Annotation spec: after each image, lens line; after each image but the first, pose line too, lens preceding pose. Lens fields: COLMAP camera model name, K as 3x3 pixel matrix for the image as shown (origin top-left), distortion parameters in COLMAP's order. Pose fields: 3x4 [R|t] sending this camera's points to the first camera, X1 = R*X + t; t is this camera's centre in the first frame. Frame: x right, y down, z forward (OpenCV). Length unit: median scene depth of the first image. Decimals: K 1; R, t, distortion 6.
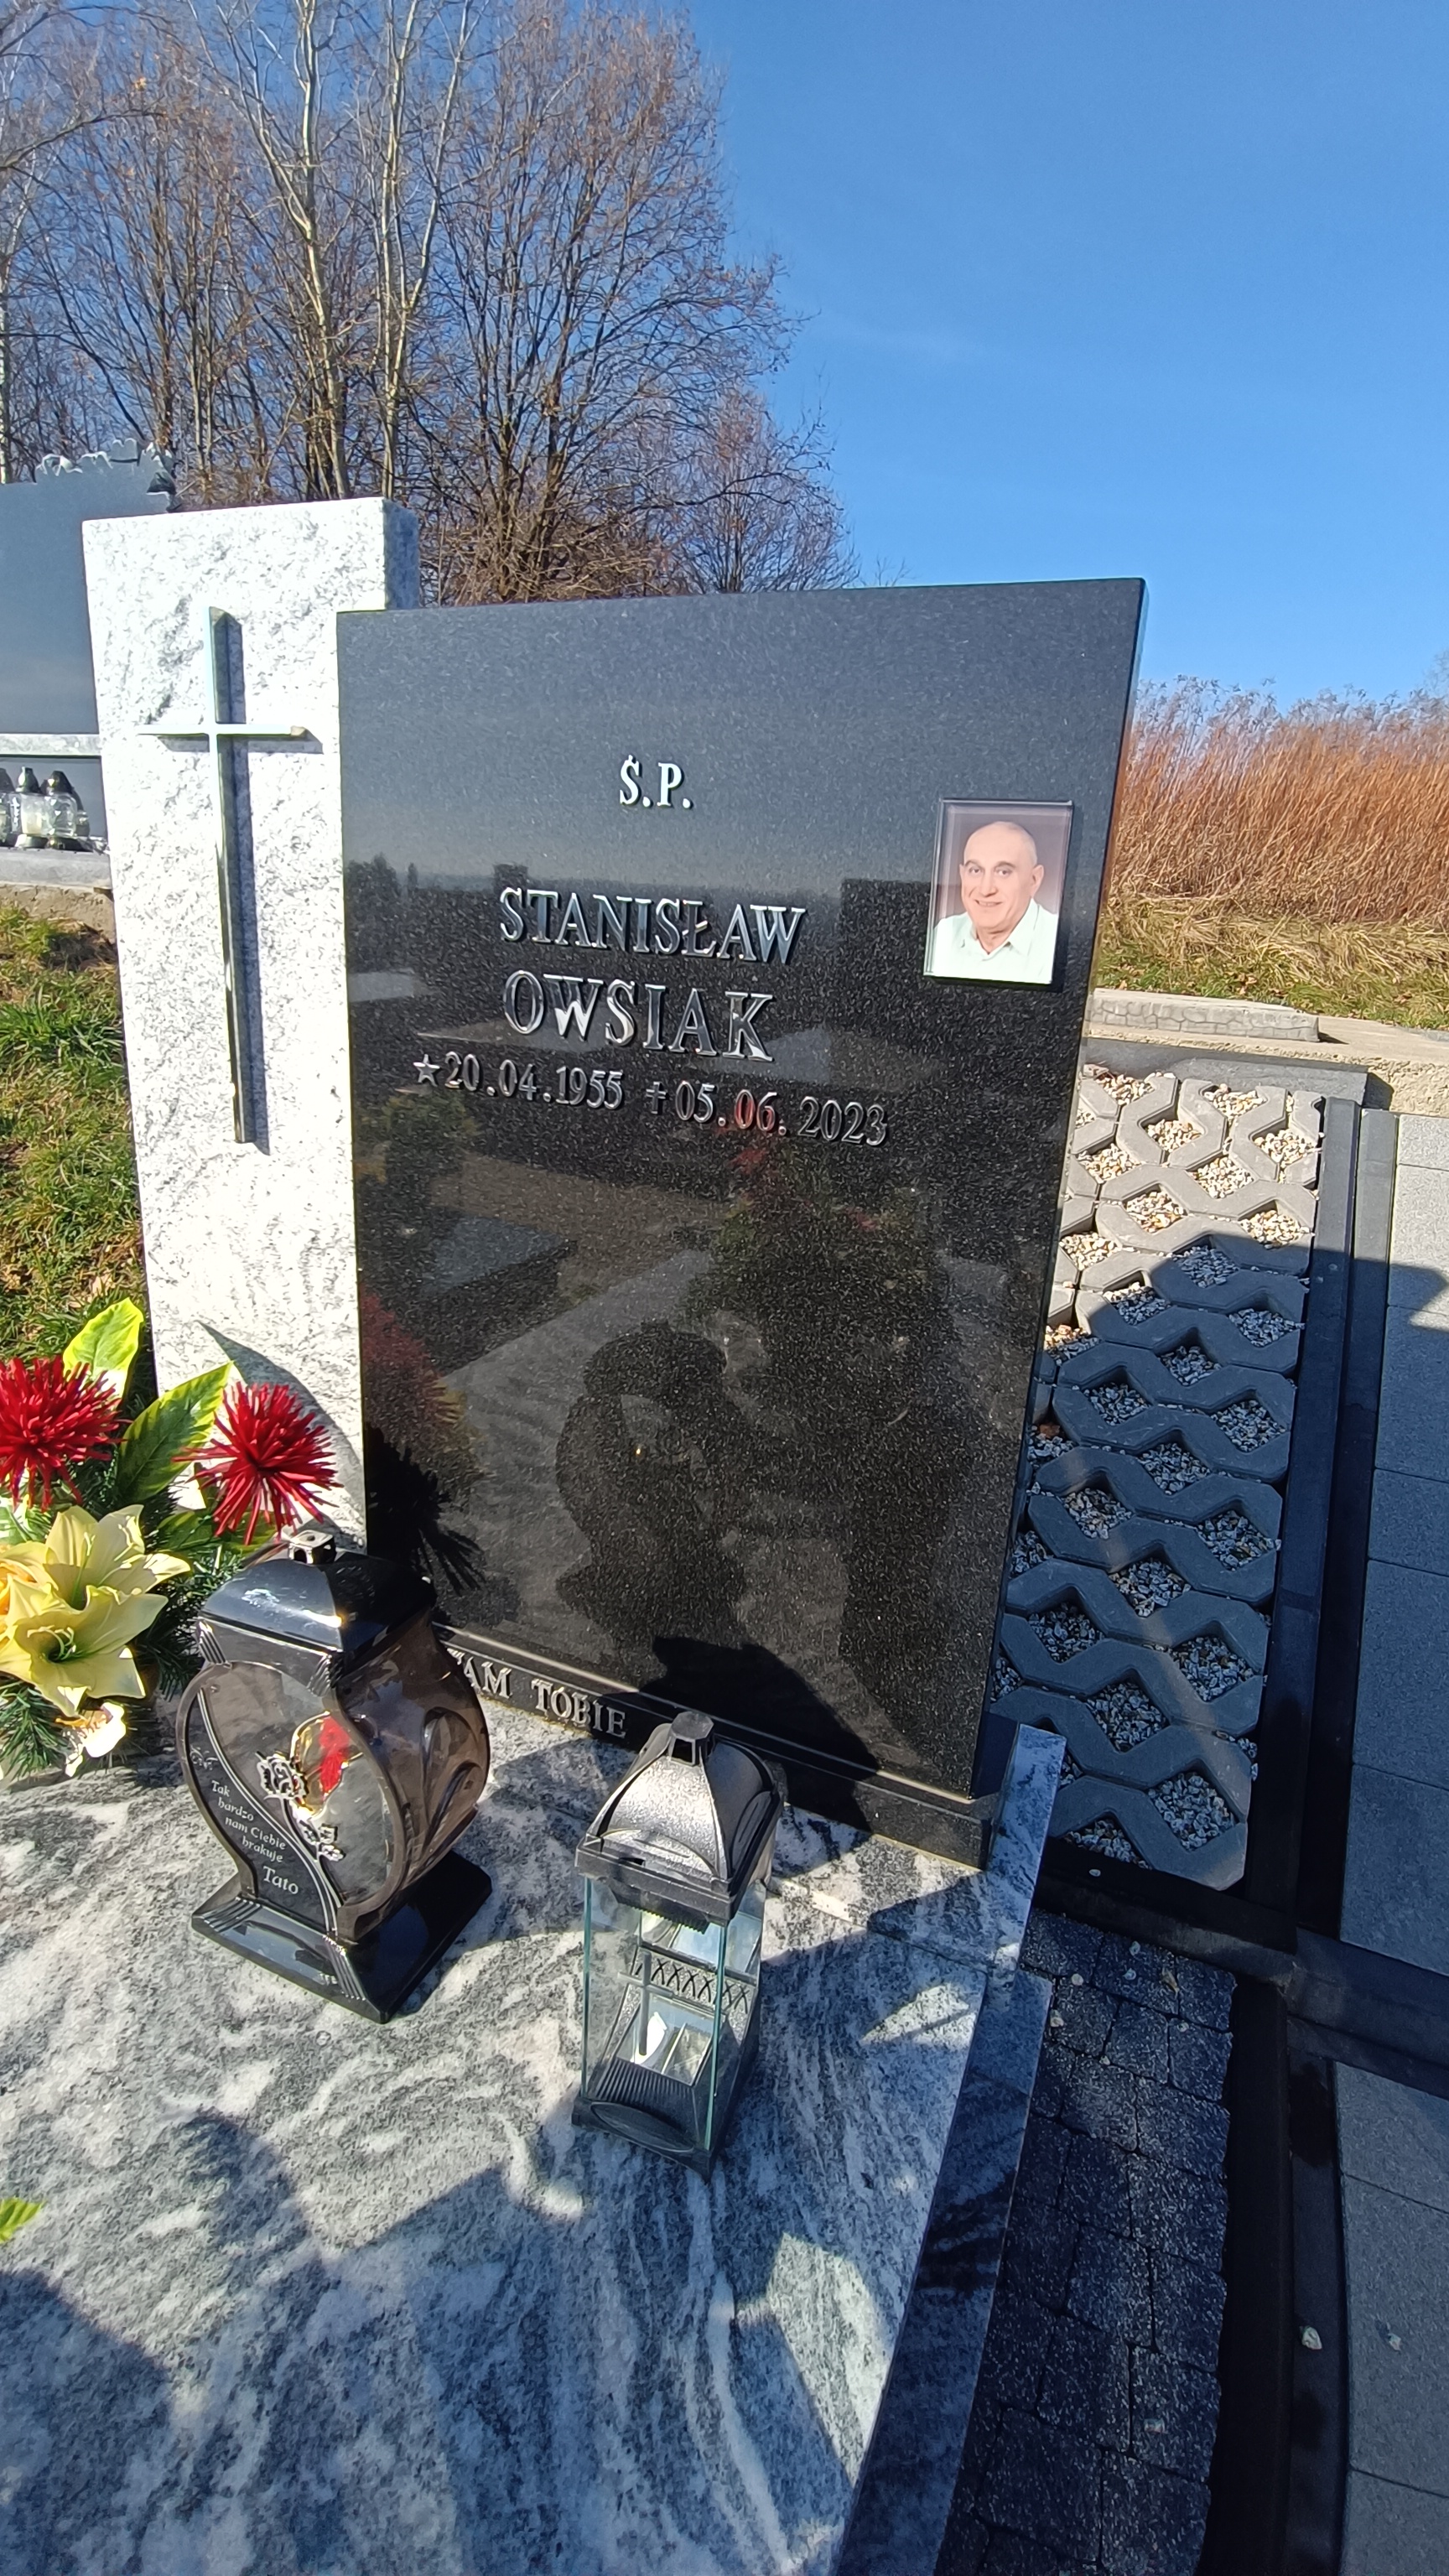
lens RADIAL K [[1145.9, 0, 737.4], [0, 1145.9, 1283.6], [0, 0, 1]] dist [-0.025403, 0.000693]
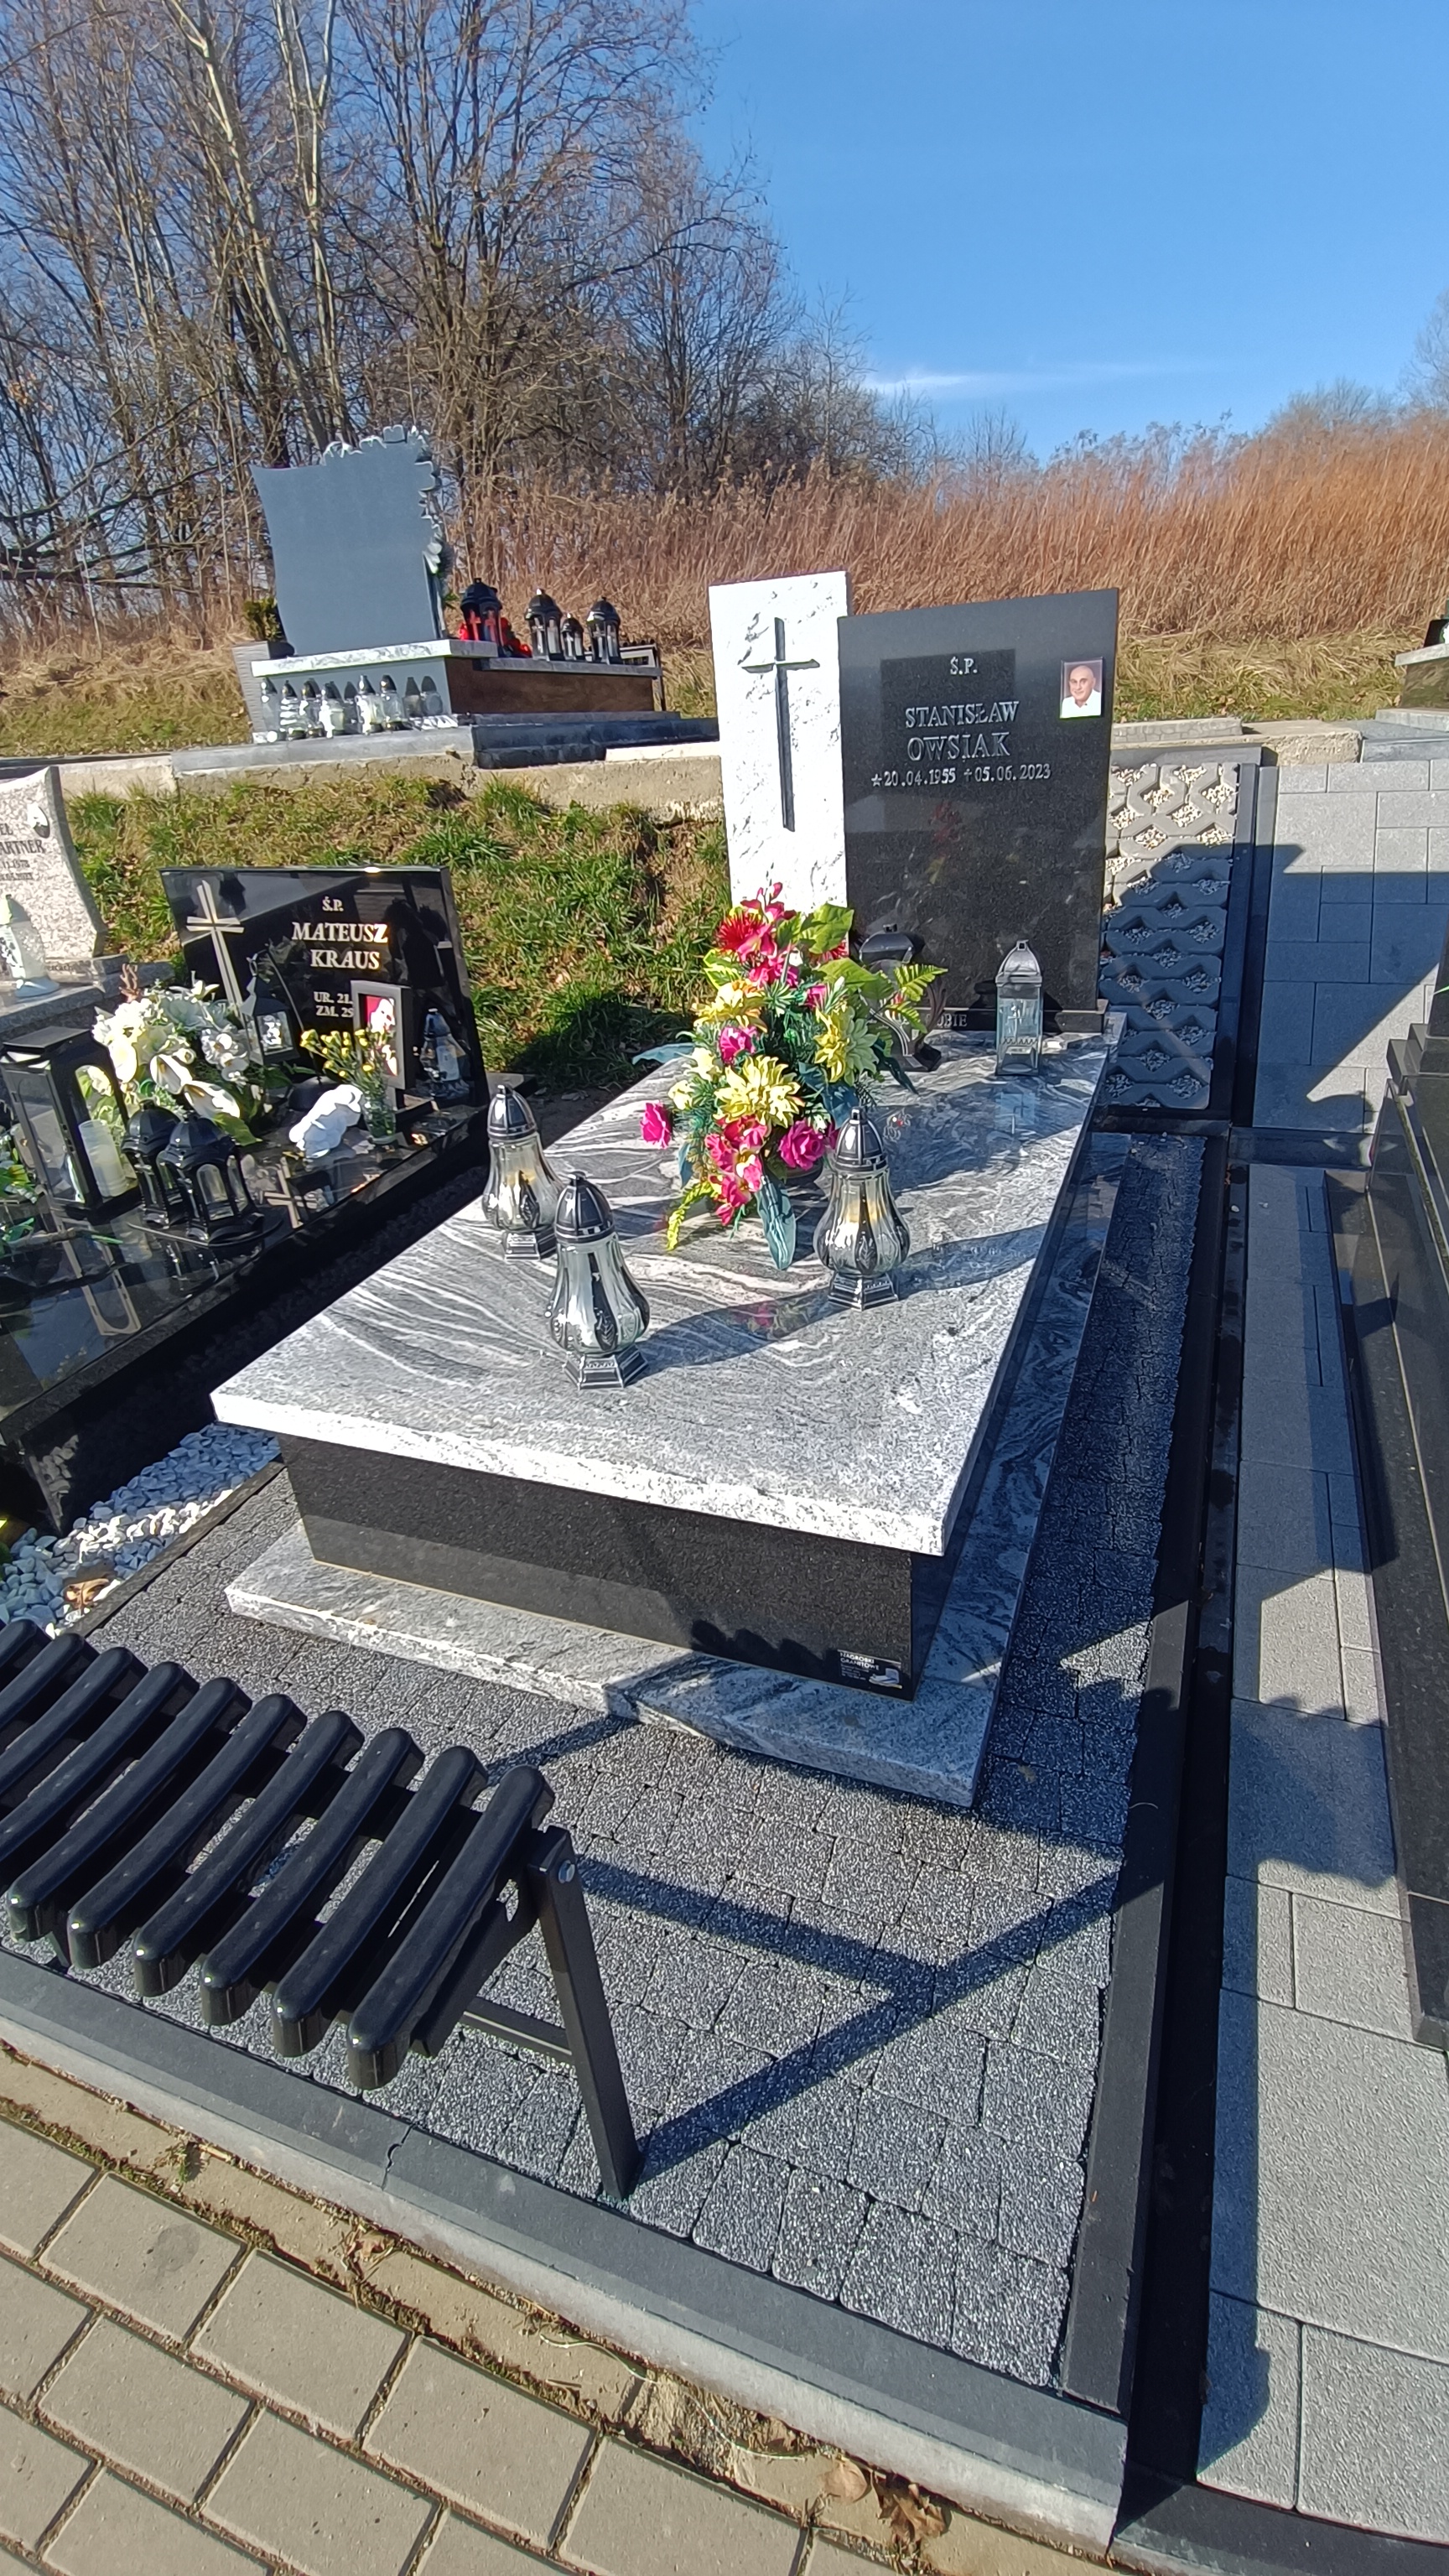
lens RADIAL K [[1145.9, 0, 725.4], [0, 1145.9, 1286.5], [0, 0, 1]] dist [-0.025403, 0.000693]
pose [[0.990179, -0.130998, -0.048831, -0.358752], [0.137066, 0.978431, 0.154553, 0.292345], [0.027531, -0.159729, 0.986777, -1.061334]]
